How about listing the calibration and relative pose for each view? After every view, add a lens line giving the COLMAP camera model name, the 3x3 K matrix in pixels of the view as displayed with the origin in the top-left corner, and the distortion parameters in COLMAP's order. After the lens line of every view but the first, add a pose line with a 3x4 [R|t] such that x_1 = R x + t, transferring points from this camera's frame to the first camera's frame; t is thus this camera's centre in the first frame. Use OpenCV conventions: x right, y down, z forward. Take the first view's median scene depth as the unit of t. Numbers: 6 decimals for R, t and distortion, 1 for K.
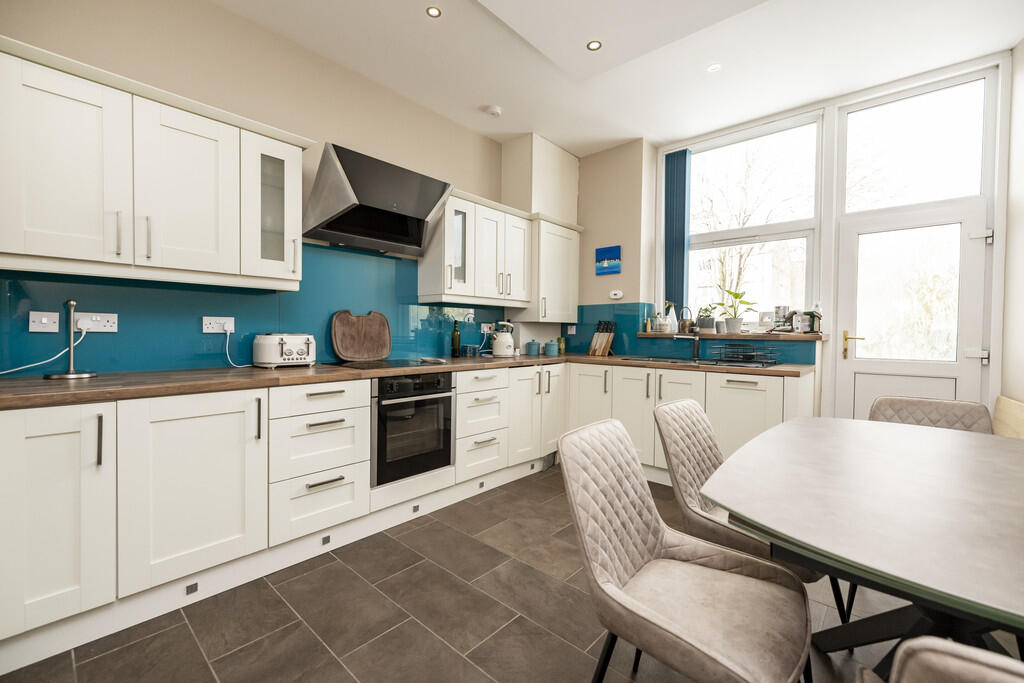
lens RADIAL K [[430.8, 0, 507.3], [0, 430.8, 338.9], [0, 0, 1]] dist [0.000504, -0.000200]
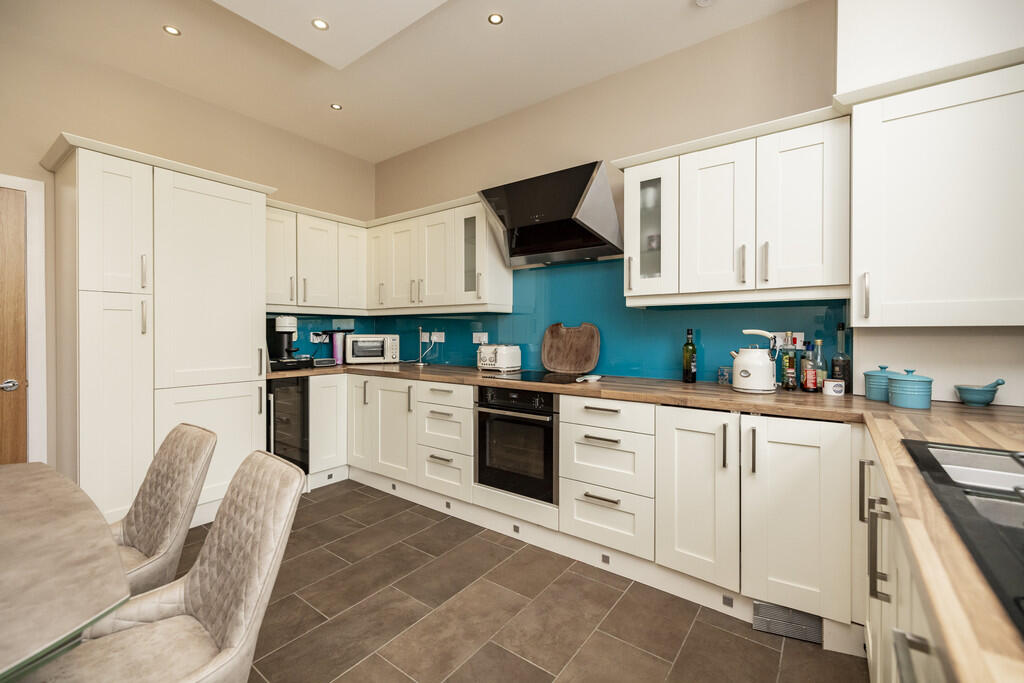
lens RADIAL K [[430.8, 0, 514.3], [0, 430.8, 335.1], [0, 0, 1]] dist [0.000504, -0.000200]
pose [[0.095706, -0.004787, -0.995398, 0.643630], [-0.020059, 0.999776, -0.006737, -0.027765], [0.995208, 0.020612, 0.095588, 0.771564]]
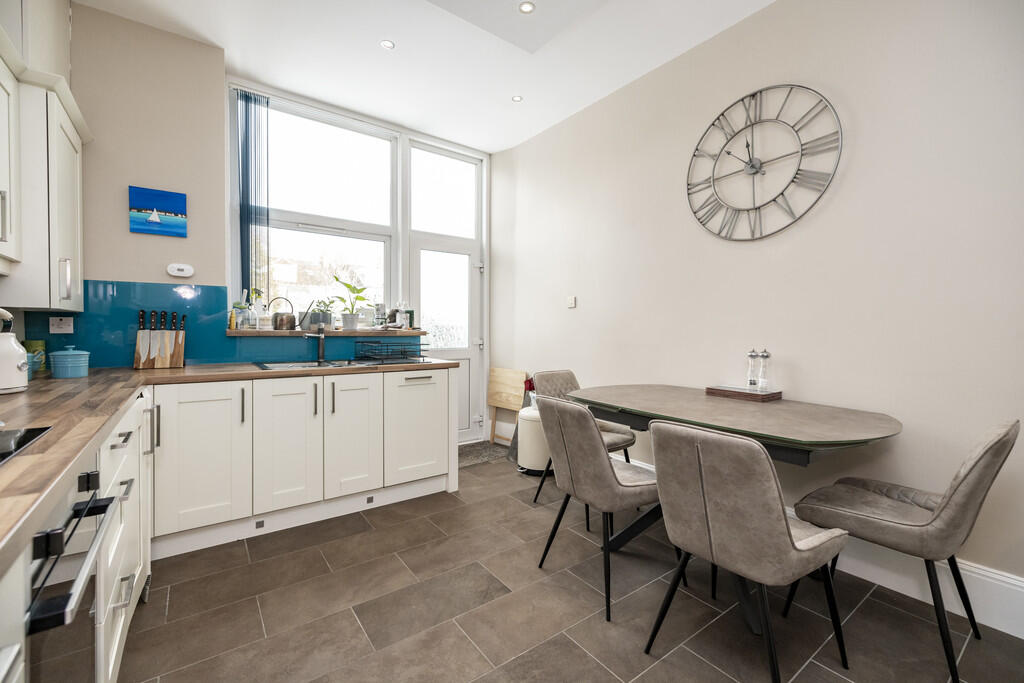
lens RADIAL K [[430.8, 0, 516.6], [0, 430.8, 336.9], [0, 0, 1]] dist [0.000504, -0.000200]
pose [[0.189121, -0.024011, 0.981660, -0.379543], [0.015845, 0.999645, 0.021398, -0.014346], [-0.981826, 0.011507, 0.189434, 0.537284]]
